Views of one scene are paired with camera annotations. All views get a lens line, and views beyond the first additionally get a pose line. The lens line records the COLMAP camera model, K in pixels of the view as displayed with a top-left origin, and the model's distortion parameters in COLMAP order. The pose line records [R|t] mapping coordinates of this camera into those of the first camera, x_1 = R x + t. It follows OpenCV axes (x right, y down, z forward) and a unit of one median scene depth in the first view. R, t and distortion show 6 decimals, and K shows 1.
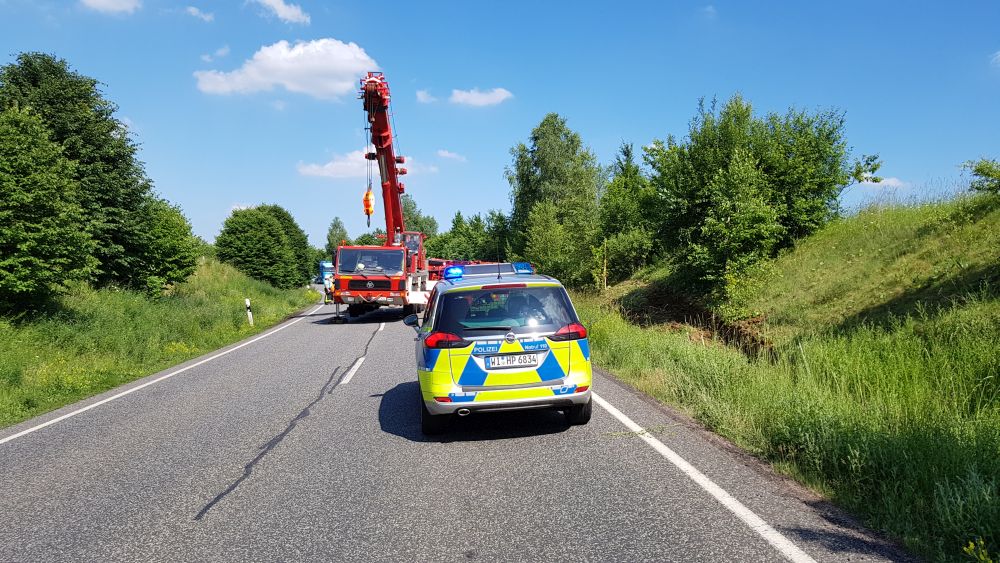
lens RADIAL K [[803.7, 0, 488.0], [0, 803.7, 282.8], [0, 0, 1]] dist [0.112379, -0.159947]
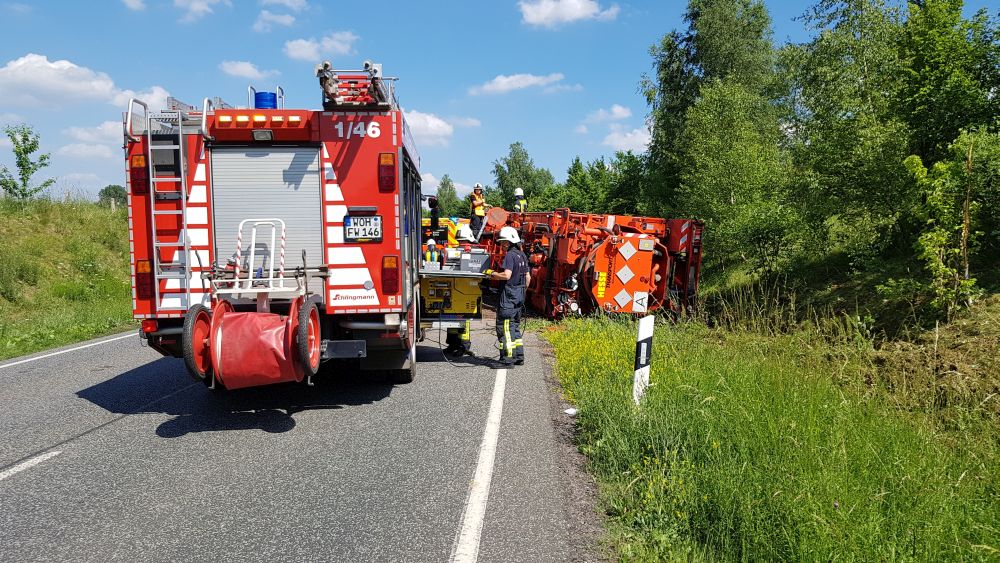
lens RADIAL K [[785.2, 0, 495.9], [0, 785.2, 308.4], [0, 0, 1]] dist [0.103559, -0.168664]
pose [[0.987447, 0.029116, -0.155246, 0.011828], [-0.017399, 0.996932, 0.076310, -0.004571], [0.156991, -0.072651, 0.984924, 0.391345]]
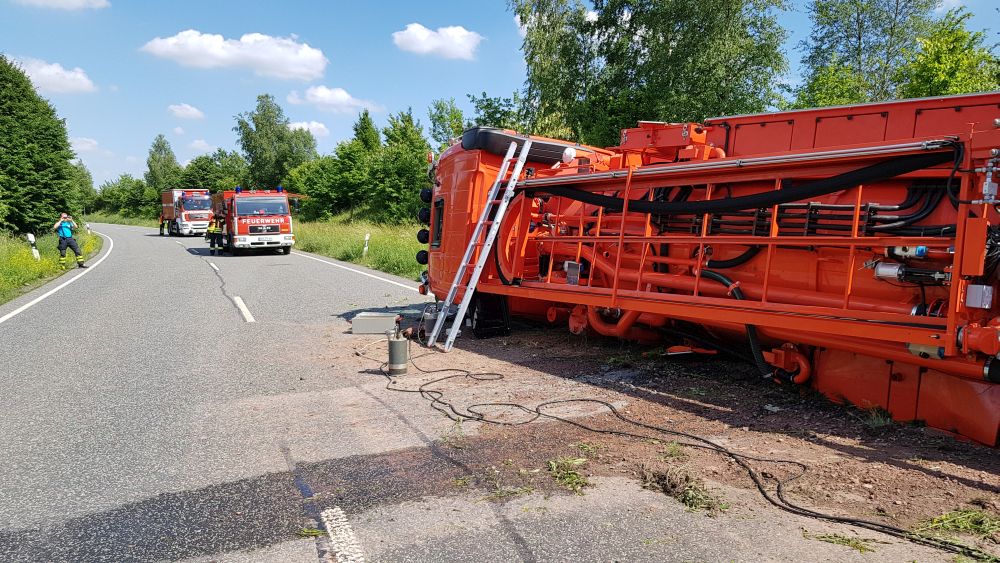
lens RADIAL K [[785.2, 0, 495.9], [0, 785.2, 308.4], [0, 0, 1]] dist [0.103559, -0.168664]
pose [[0.980410, -0.000296, 0.196968, -0.089496], [-0.019073, 0.995157, 0.096431, -0.001966], [-0.196043, -0.098299, 0.975656, 0.616321]]
